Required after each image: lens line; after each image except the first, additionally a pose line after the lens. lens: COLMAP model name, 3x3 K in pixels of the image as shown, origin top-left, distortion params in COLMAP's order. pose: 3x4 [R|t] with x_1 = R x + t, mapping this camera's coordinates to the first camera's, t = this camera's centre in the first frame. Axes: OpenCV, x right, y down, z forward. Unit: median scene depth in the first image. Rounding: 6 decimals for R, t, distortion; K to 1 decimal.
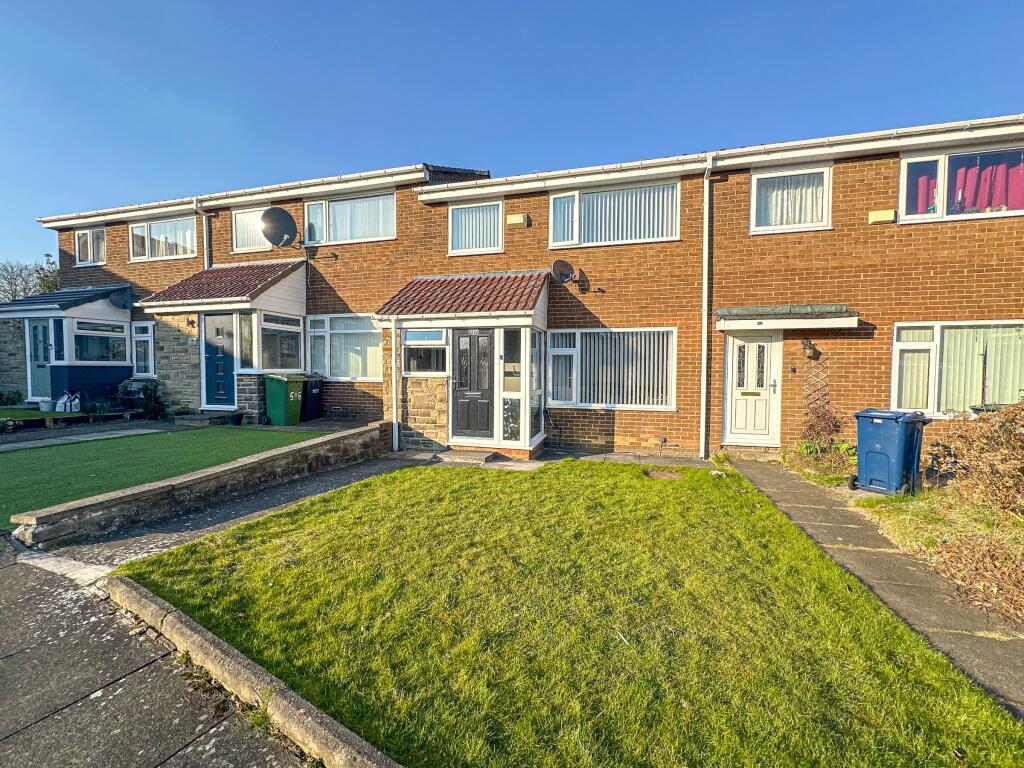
lens RADIAL K [[417.6, 0, 509.3], [0, 417.6, 382.6], [0, 0, 1]] dist [-0.000605, 0.000421]
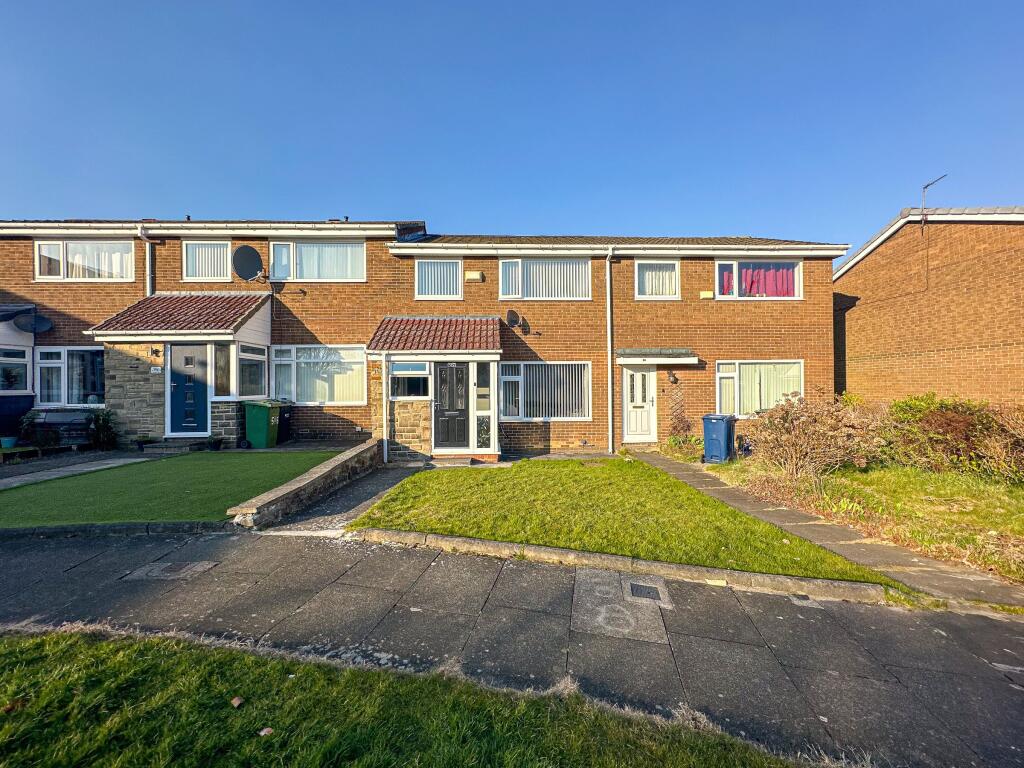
lens RADIAL K [[417.6, 0, 509.3], [0, 417.6, 382.6], [0, 0, 1]] dist [-0.000605, 0.000421]
pose [[0.952392, -0.009780, 0.304718, -0.279561], [0.022782, 0.998974, -0.039143, -0.011037], [-0.304023, 0.044221, 0.951638, -0.244463]]
